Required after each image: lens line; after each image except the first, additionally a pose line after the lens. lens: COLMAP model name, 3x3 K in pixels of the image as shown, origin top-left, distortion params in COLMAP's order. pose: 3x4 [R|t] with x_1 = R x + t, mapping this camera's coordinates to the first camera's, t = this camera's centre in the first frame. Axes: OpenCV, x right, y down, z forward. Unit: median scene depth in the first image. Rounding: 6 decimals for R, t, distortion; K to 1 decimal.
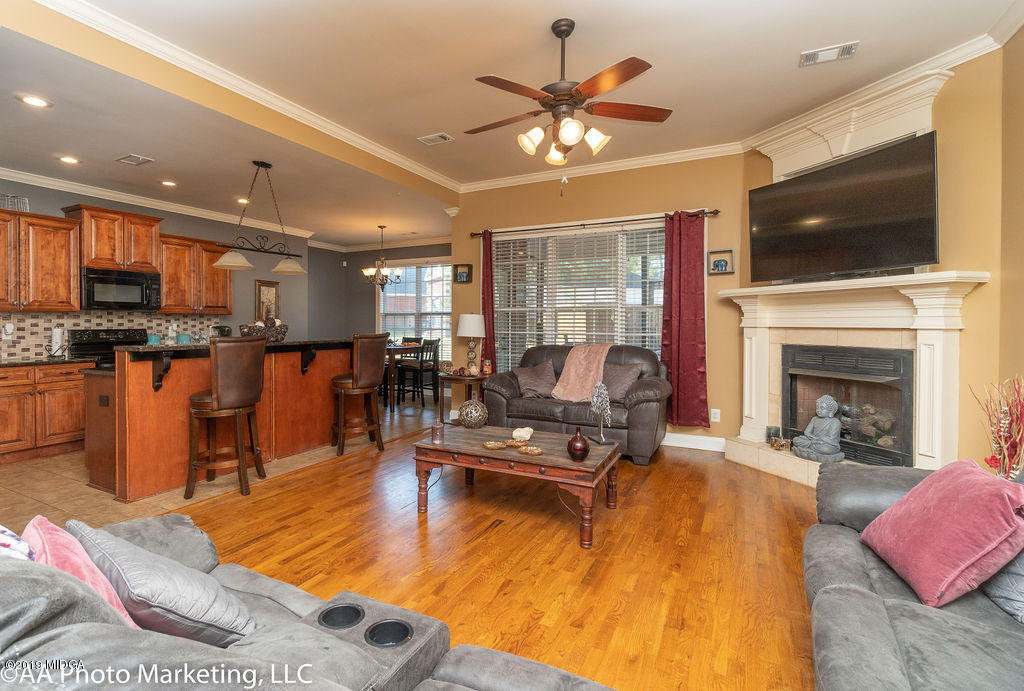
lens RADIAL K [[493.5, 0, 470.0], [0, 493.5, 326.0], [0, 0, 1]] dist [-0.001208, -0.000462]
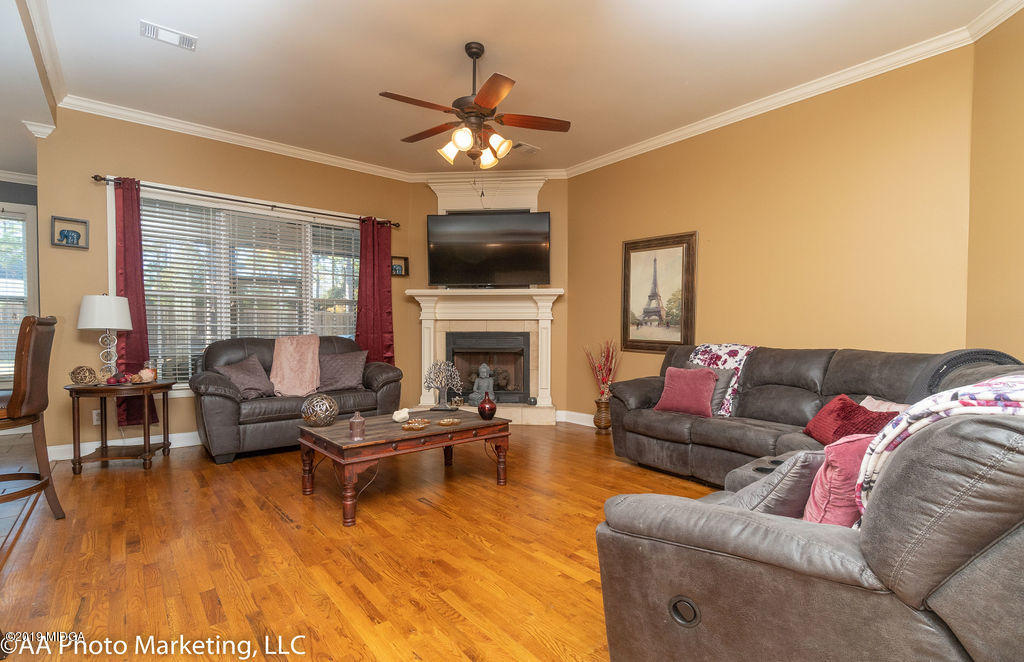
lens RADIAL K [[471.6, 0, 516.5], [0, 471.6, 337.7], [0, 0, 1]] dist [-0.005354, -0.000857]
pose [[0.368837, -0.013567, 0.929395, -0.531976], [0.002331, 0.999904, 0.013671, 0.035948], [-0.929491, -0.002876, 0.368833, 0.322519]]
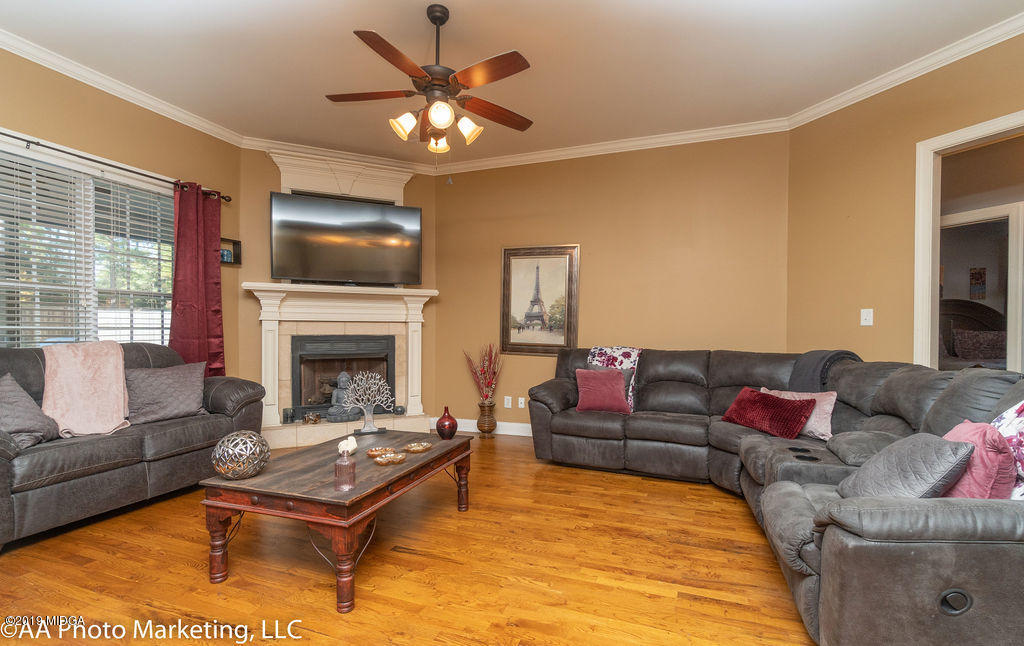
lens RADIAL K [[453.9, 0, 511.6], [0, 453.9, 330.6], [0, 0, 1]] dist [-0.004564, 0.000637]
pose [[-0.142568, -0.000076, 0.989785, -0.490878], [0.000696, 1.000000, 0.000177, 0.026093], [-0.989785, 0.000714, -0.142568, 0.640337]]
